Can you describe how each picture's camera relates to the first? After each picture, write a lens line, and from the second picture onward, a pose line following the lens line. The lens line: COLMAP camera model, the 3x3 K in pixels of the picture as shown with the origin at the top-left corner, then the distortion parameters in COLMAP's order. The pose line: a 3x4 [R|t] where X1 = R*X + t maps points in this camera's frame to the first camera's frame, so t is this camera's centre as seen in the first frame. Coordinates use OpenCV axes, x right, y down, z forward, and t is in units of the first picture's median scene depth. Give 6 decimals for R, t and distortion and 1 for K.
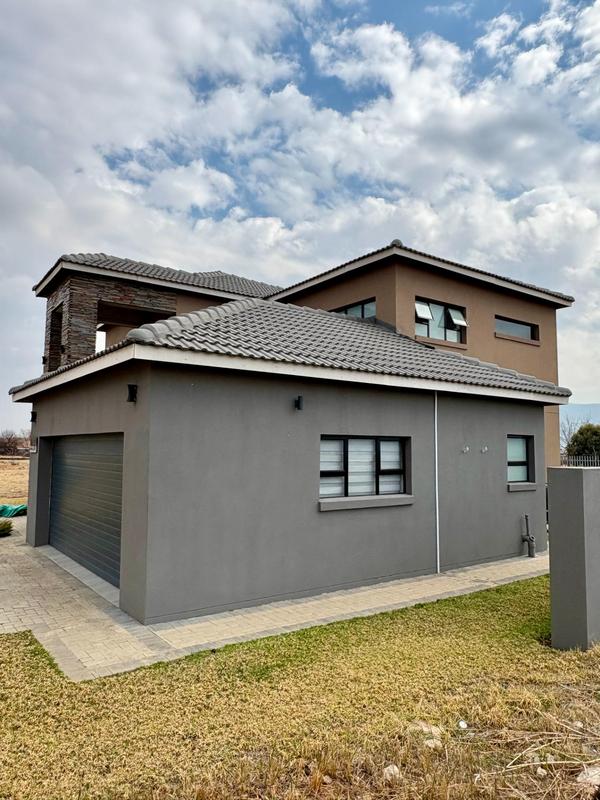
lens RADIAL K [[566.1, 0, 301.0], [0, 566.1, 401.6], [0, 0, 1]] dist [-0.008784, -0.002247]
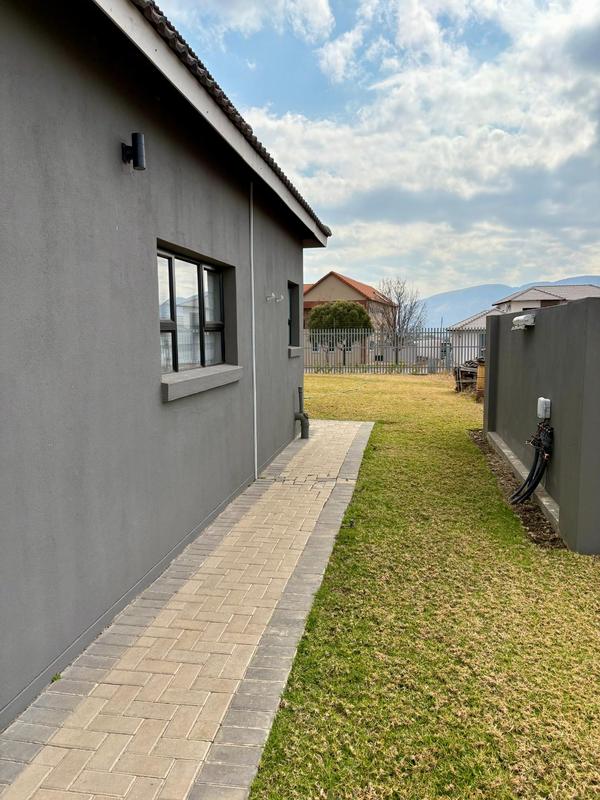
lens RADIAL K [[609.1, 0, 299.1], [0, 609.1, 402.0], [0, 0, 1]] dist [0.030447, -0.001847]
pose [[0.715456, -0.097316, 0.691847, -0.249959], [-0.043965, 0.982018, 0.183597, 0.096147], [-0.697273, -0.161773, 0.698312, 0.576239]]
